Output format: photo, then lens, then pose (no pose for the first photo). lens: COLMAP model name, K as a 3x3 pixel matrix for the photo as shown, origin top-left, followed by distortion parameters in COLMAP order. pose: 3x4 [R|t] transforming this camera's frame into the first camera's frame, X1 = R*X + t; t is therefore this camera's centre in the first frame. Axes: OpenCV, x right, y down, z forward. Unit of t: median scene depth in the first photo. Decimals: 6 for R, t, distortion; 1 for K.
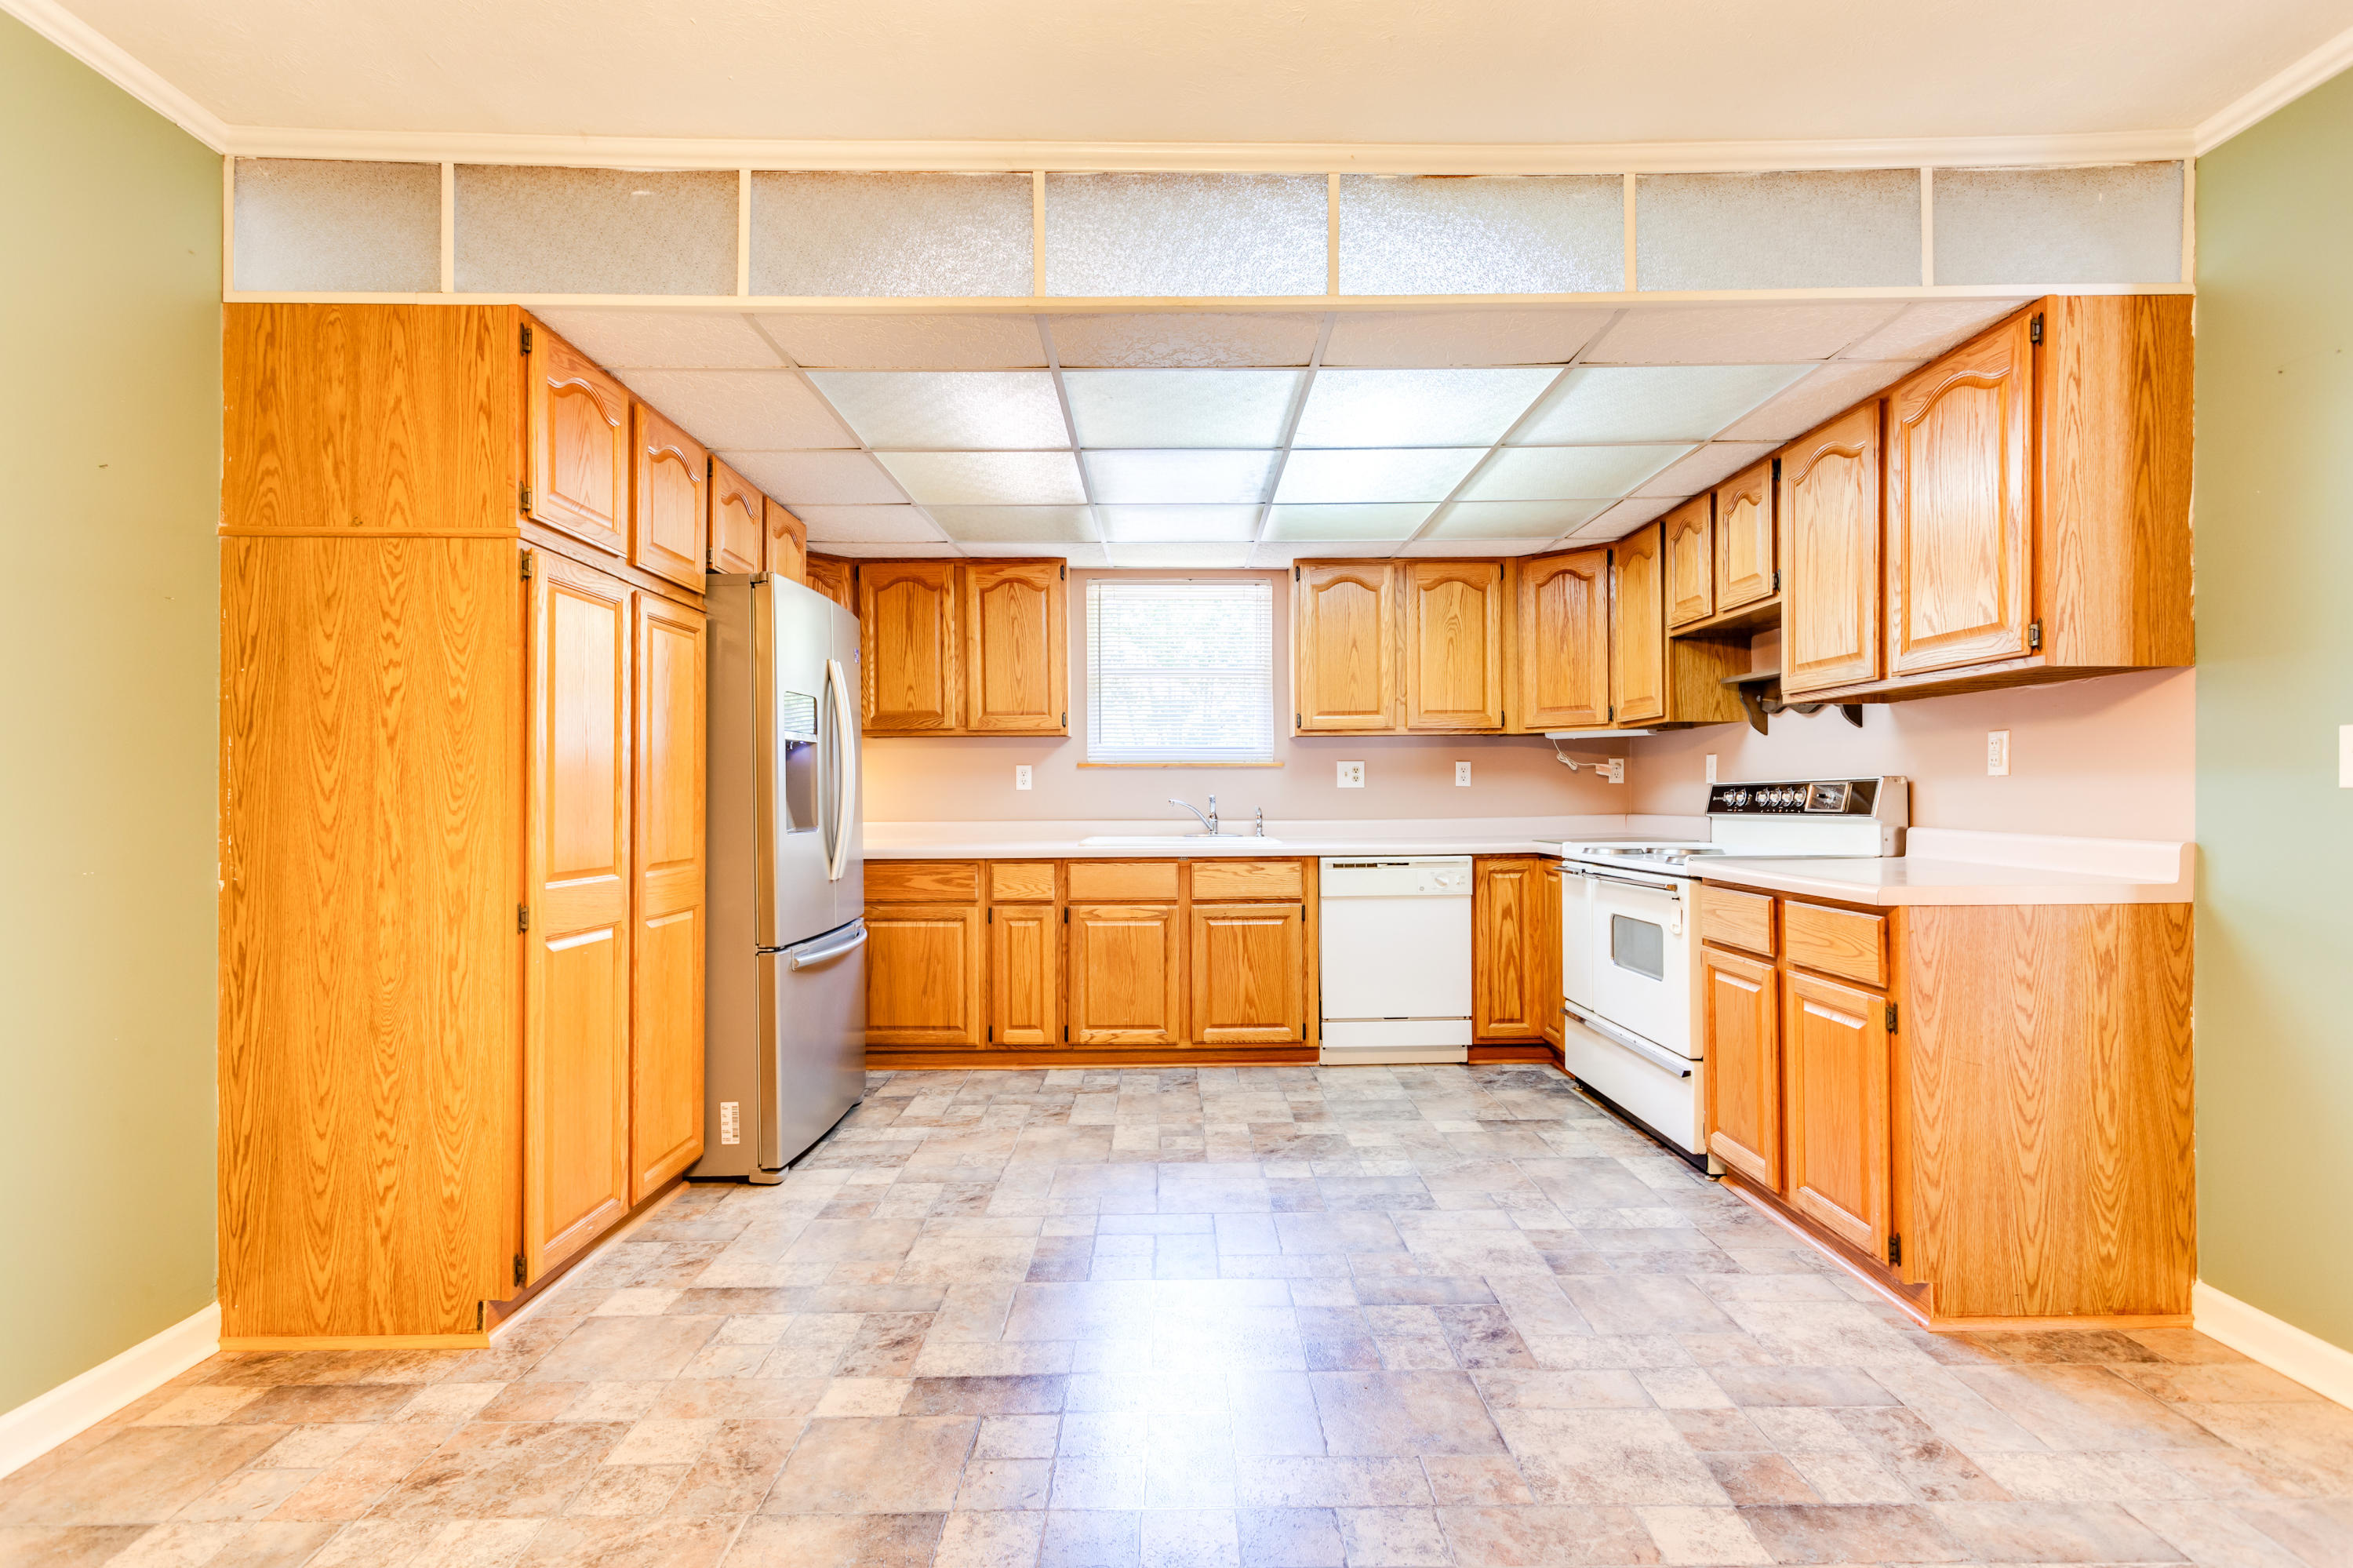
lens RADIAL K [[1114.7, 0, 1171.4], [0, 1114.7, 791.3], [0, 0, 1]] dist [0.003295, 0.000913]
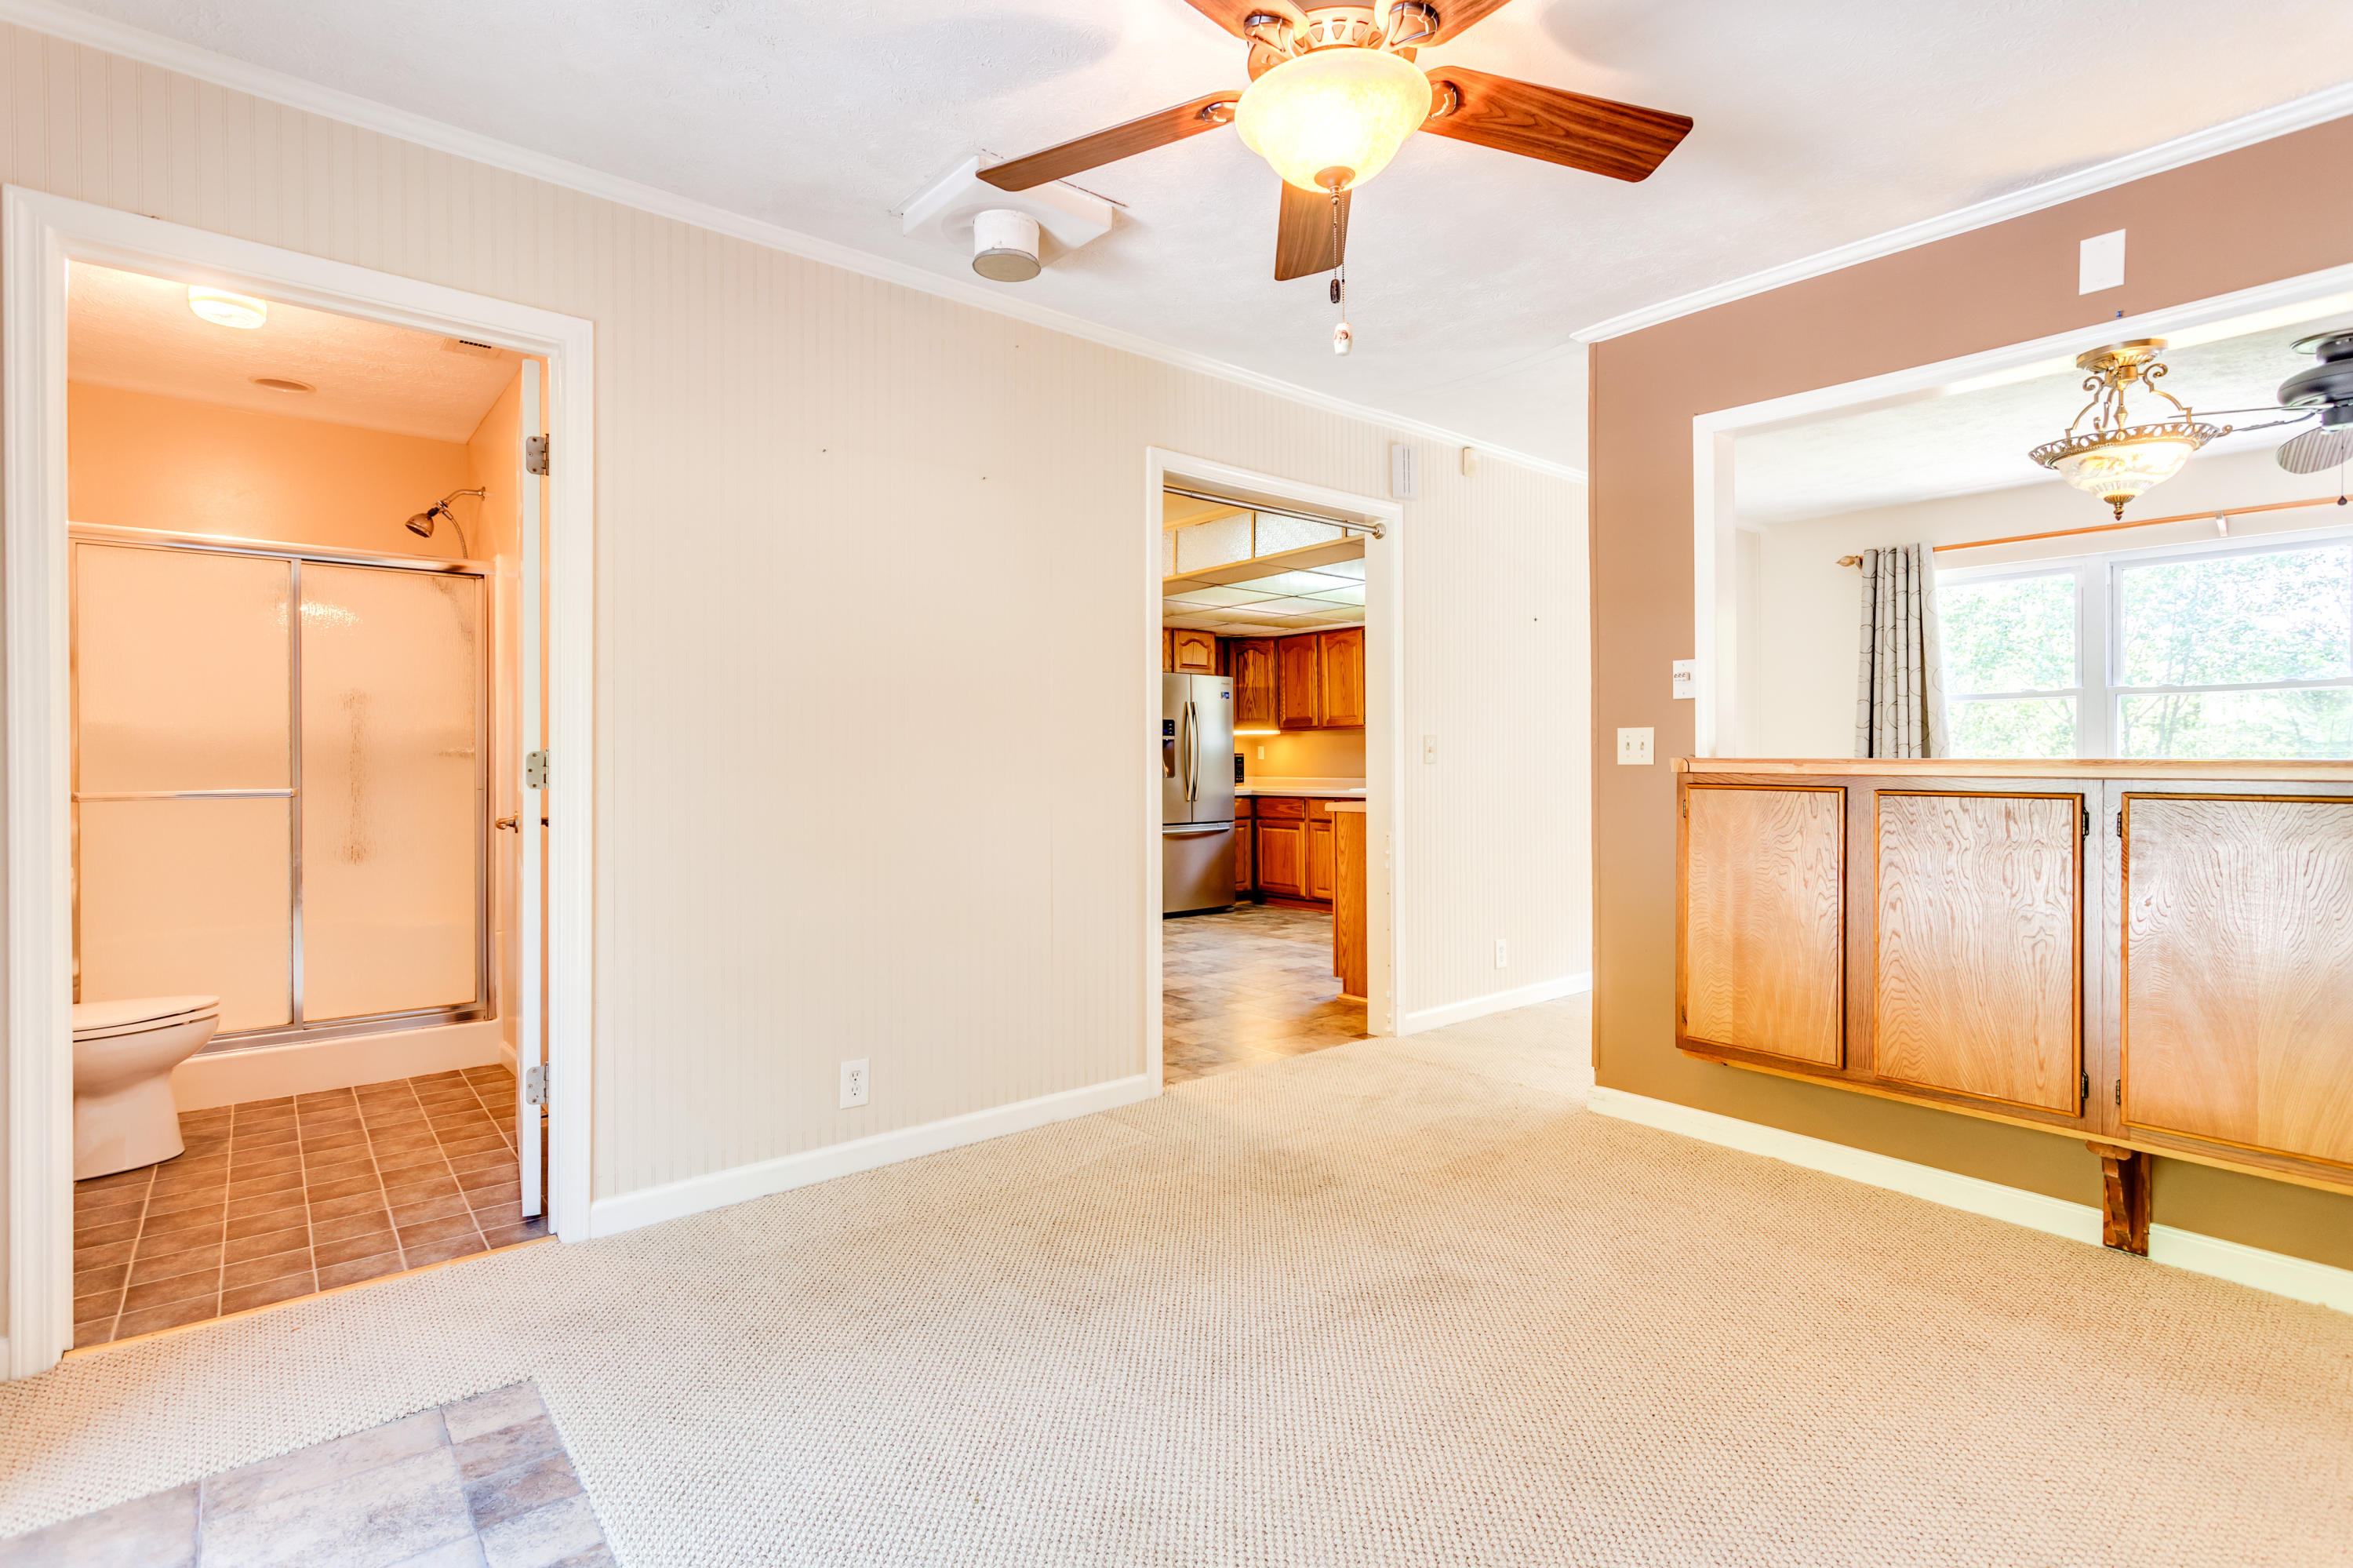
lens RADIAL K [[1114.7, 0, 1154.6], [0, 1114.7, 769.3], [0, 0, 1]] dist [0.003295, 0.000913]
pose [[0.625638, 0.004931, -0.780098, 1.125277], [0.001104, 0.999973, 0.007206, 0.001213], [0.780113, -0.005369, 0.625616, -0.360812]]
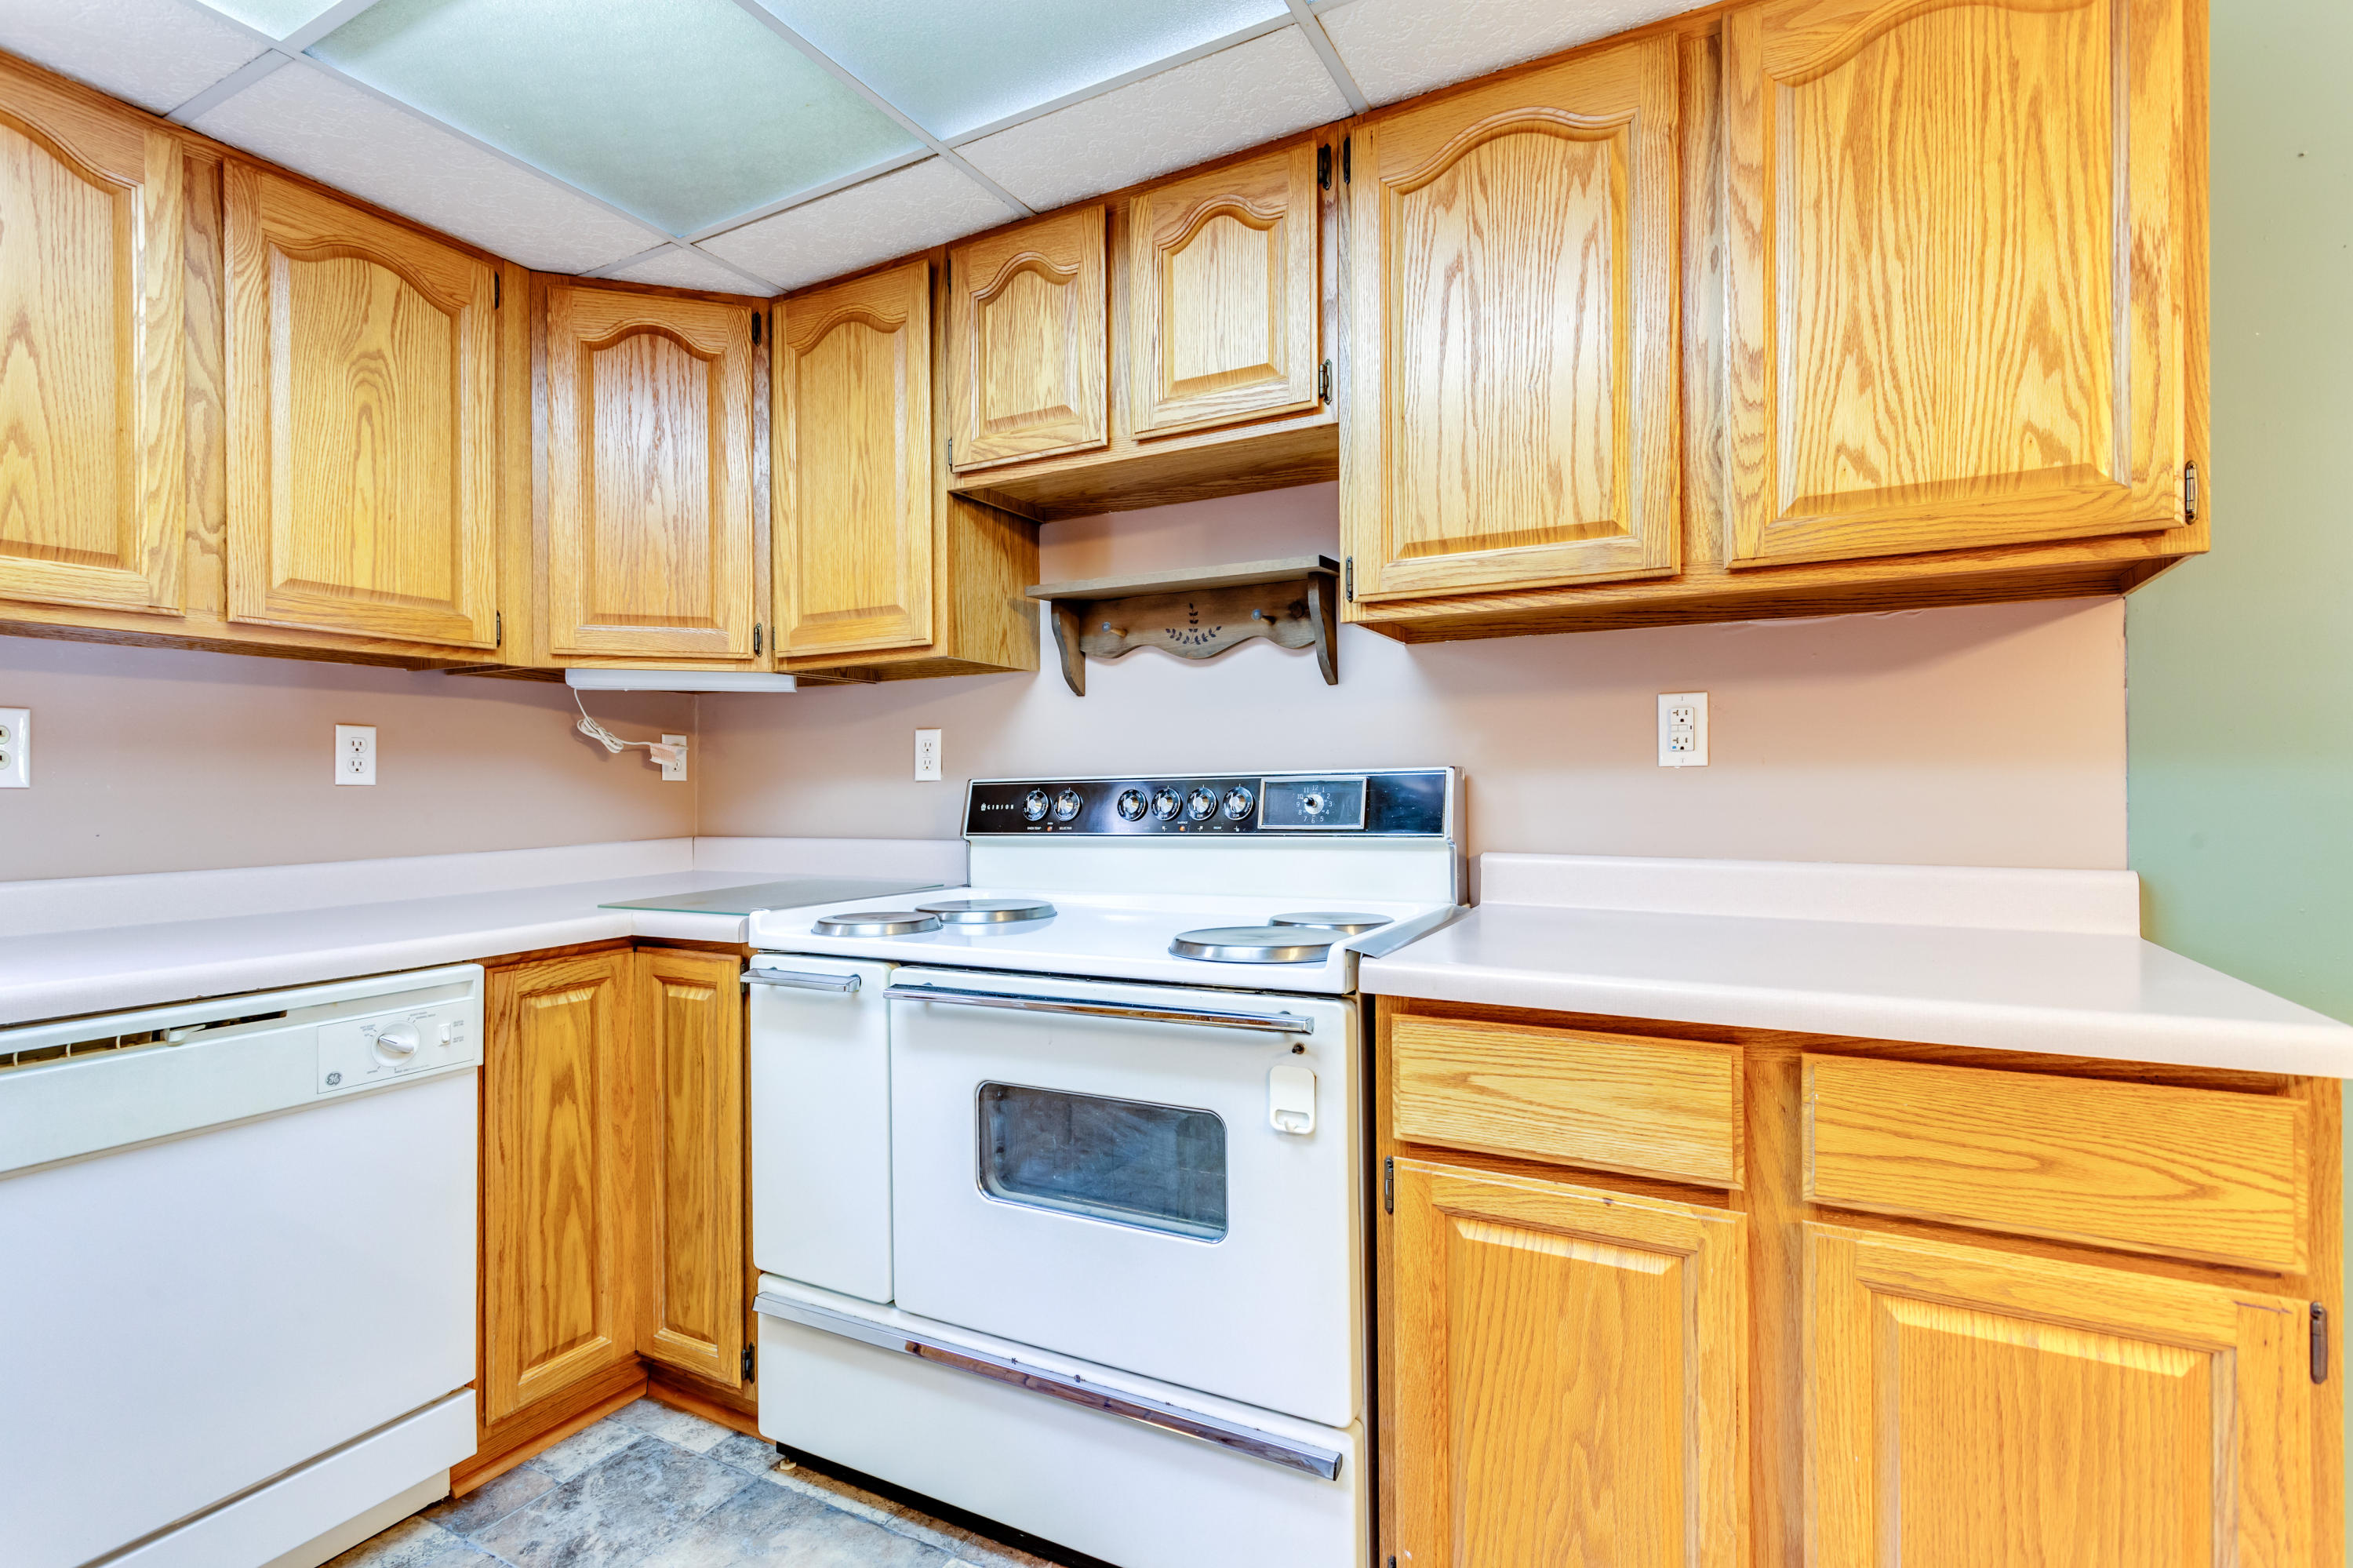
lens RADIAL K [[1114.7, 0, 1173.4], [0, 1114.7, 790.0], [0, 0, 1]] dist [0.003295, 0.000913]
pose [[0.476635, 0.001872, 0.879100, 0.044045], [0.003252, 0.999987, -0.003893, 0.000286], [-0.879096, 0.004714, 0.476622, 0.603131]]
